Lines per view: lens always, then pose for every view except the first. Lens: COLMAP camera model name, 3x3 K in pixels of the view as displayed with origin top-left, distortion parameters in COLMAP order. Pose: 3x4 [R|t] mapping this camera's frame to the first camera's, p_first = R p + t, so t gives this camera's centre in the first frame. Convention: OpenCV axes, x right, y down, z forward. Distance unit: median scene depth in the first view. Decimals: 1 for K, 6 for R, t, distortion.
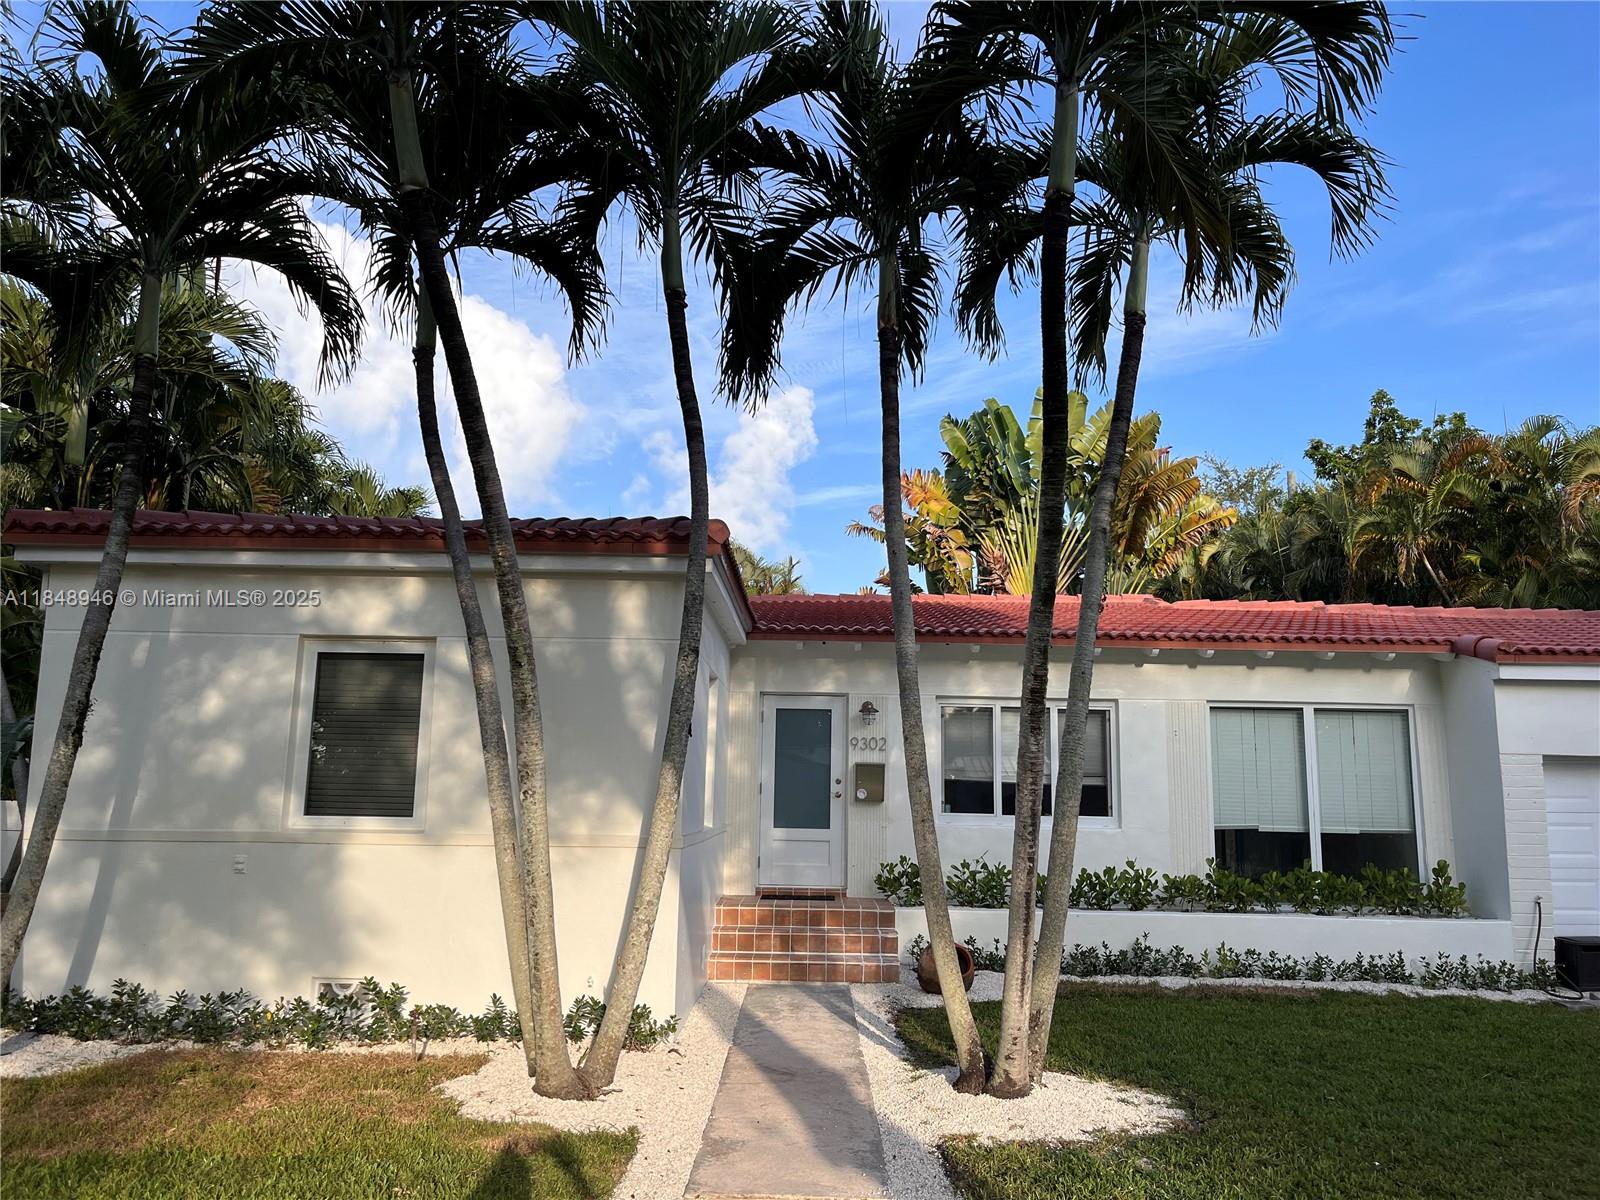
lens RADIAL K [[1195.5, 0, 797.3], [0, 1195.5, 610.6], [0, 0, 1]] dist [0.039980, -0.057766]
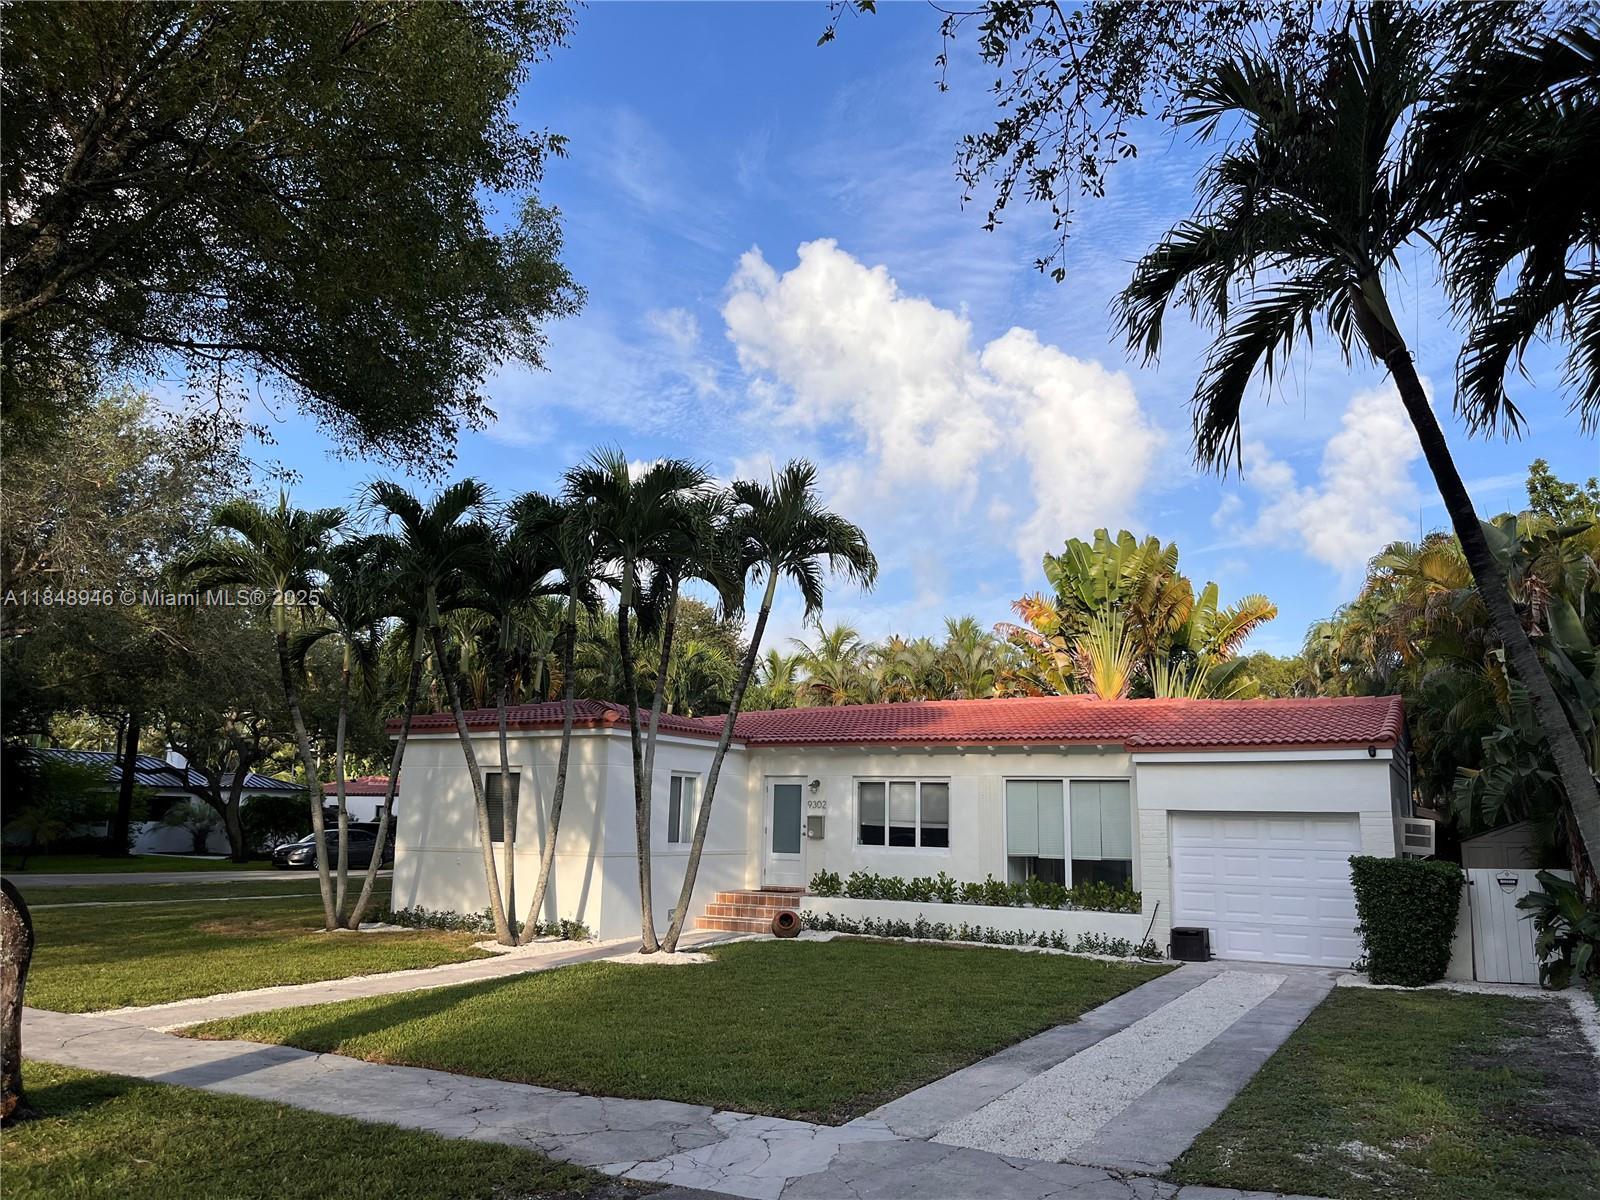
lens RADIAL K [[1194.2, 0, 800.0], [0, 1194.2, 600.0], [0, 0, 1]] dist [0.027676, -0.066833]
pose [[0.885414, -0.085502, -0.456872, 0.897107], [0.067233, 0.996157, -0.056131, -0.093507], [0.459915, 0.018982, 0.887760, -0.589023]]
